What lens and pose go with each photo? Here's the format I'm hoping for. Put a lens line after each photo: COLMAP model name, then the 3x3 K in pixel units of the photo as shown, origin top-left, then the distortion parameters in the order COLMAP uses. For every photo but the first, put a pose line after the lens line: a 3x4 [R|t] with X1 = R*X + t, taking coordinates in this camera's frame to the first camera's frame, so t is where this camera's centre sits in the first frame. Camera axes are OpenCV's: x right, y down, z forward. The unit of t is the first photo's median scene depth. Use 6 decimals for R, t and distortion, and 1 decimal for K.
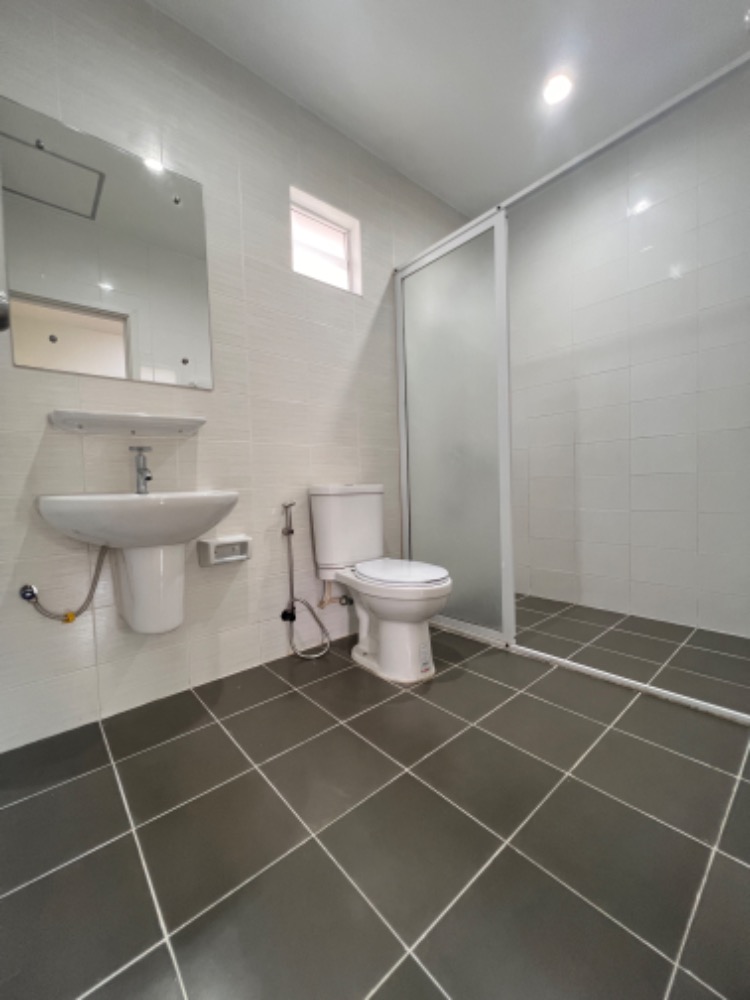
lens RADIAL K [[405.2, 0, 373.5], [0, 405.2, 500.4], [0, 0, 1]] dist [-0.003956, 0.001500]
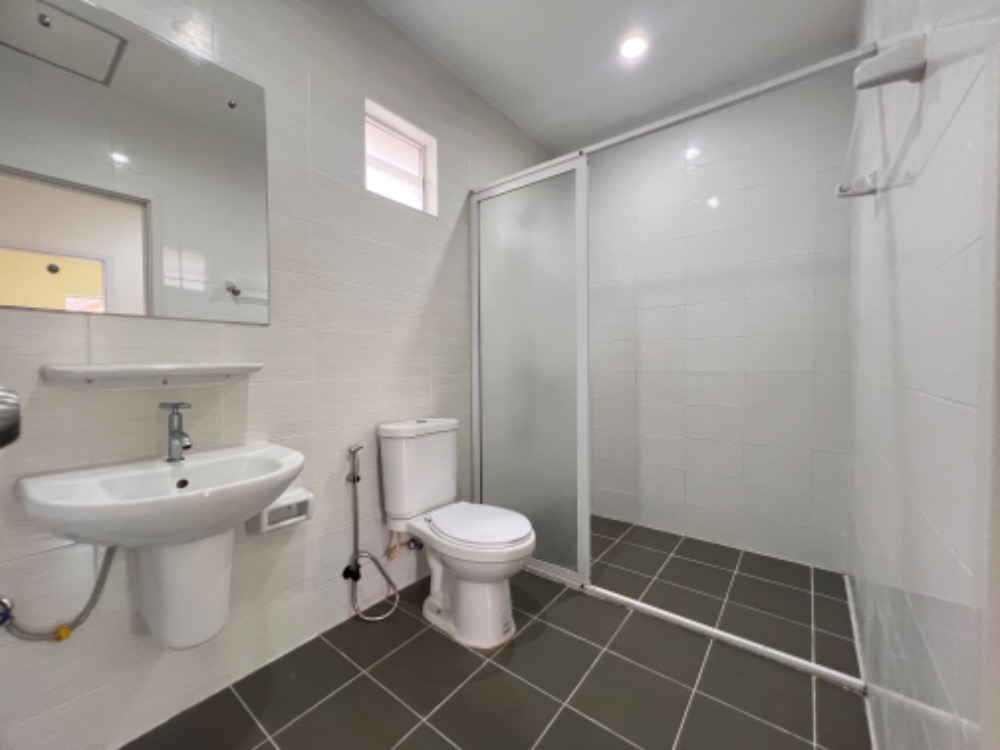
lens RADIAL K [[403.9, 0, 500.2], [0, 403.9, 372.1], [0, 0, 1]] dist [-0.002386, 0.001032]
pose [[0.980224, 0.020980, 0.196776, -0.073285], [-0.015769, 0.999483, -0.028016, -0.136051], [-0.197262, 0.024359, 0.980048, 0.058052]]
